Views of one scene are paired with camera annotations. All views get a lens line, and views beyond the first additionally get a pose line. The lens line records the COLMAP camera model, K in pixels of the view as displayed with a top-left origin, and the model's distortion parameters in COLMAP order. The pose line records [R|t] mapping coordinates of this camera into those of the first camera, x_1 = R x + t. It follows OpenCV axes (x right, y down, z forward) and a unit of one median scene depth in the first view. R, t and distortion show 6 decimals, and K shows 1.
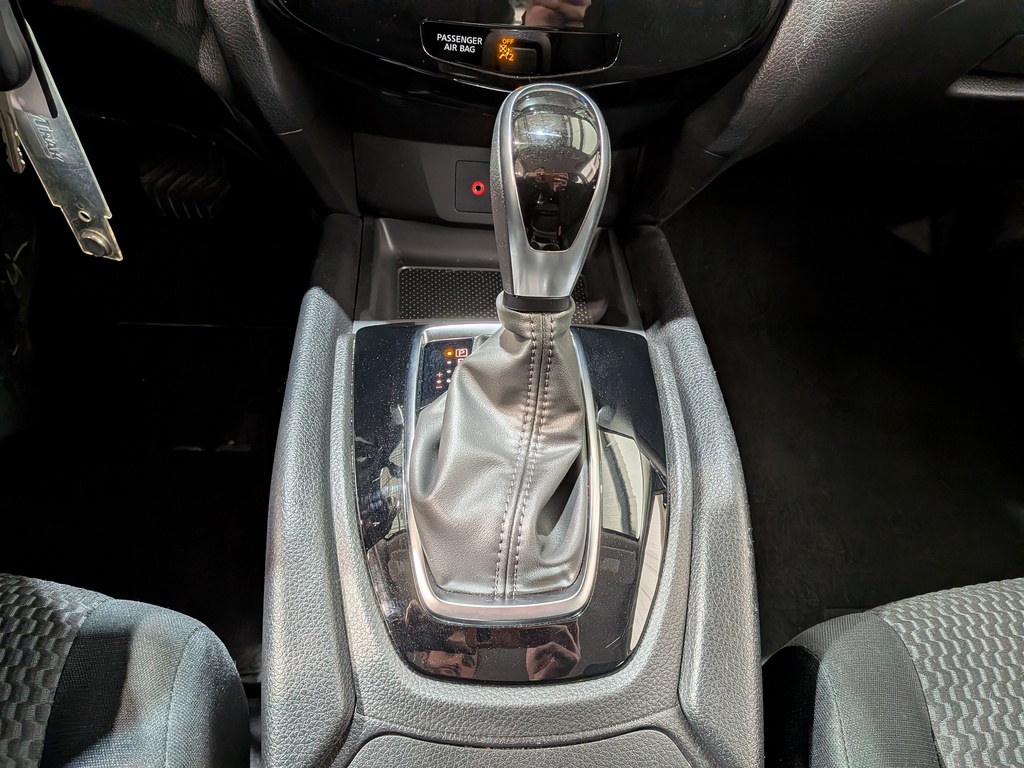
lens RADIAL K [[736.9, 0, 508.2], [0, 736.9, 397.5], [0, 0, 1]] dist [0.075836, -0.152043]
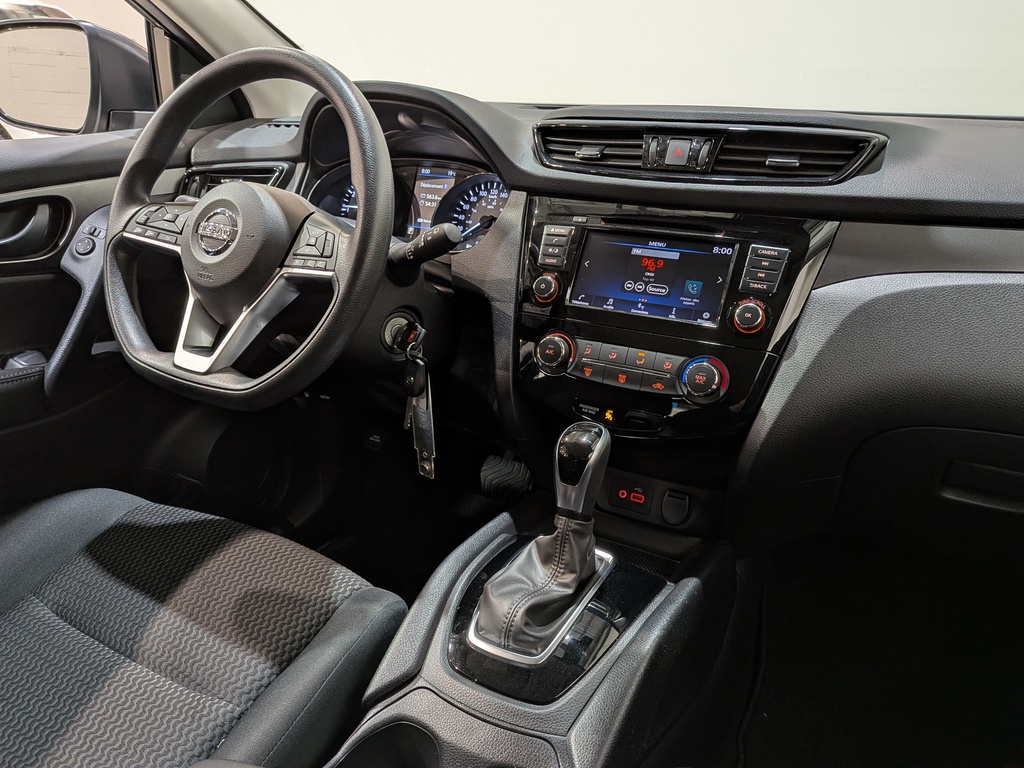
lens RADIAL K [[736.9, 0, 508.2], [0, 736.9, 397.5], [0, 0, 1]] dist [0.075836, -0.152043]
pose [[0.851388, 0.130503, -0.508043, 0.826980], [-0.366218, 0.841305, -0.397605, 0.443867], [0.375531, 0.524571, 0.764070, -0.765672]]
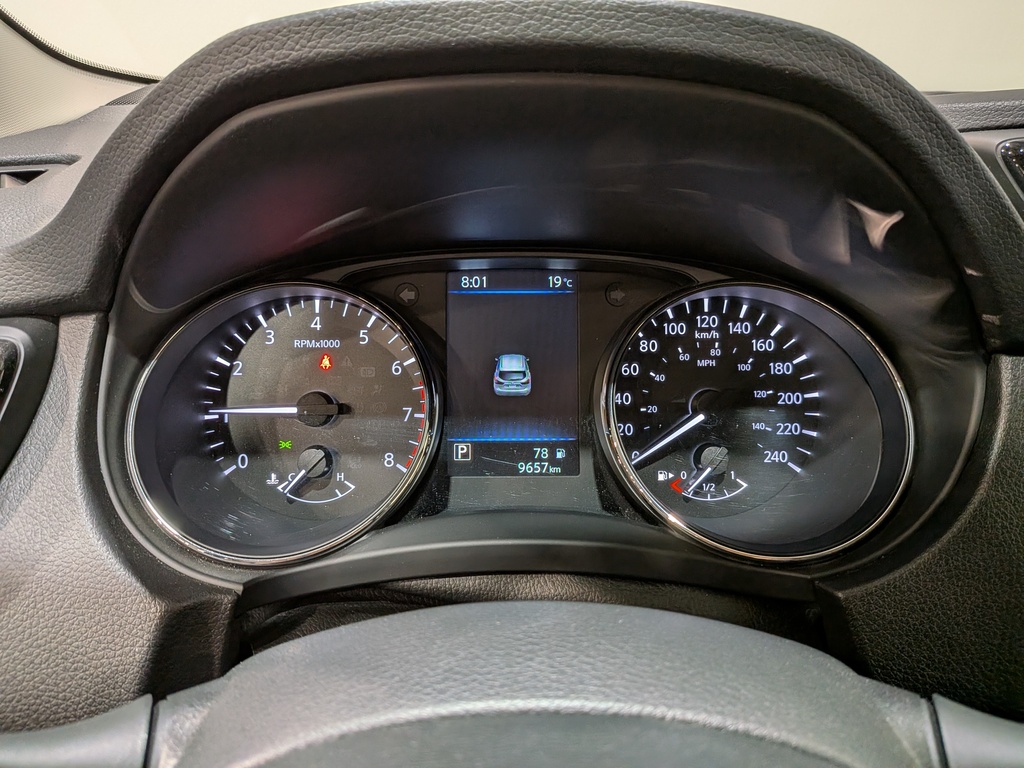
lens RADIAL K [[761.5, 0, 494.4], [0, 761.5, 381.7], [0, 0, 1]] dist [0.101596, -0.170668]
pose [[0.995045, -0.067346, -0.073150, -0.938884], [0.023122, 0.872248, -0.488517, -0.698552], [0.096705, 0.484405, 0.869483, 0.016908]]
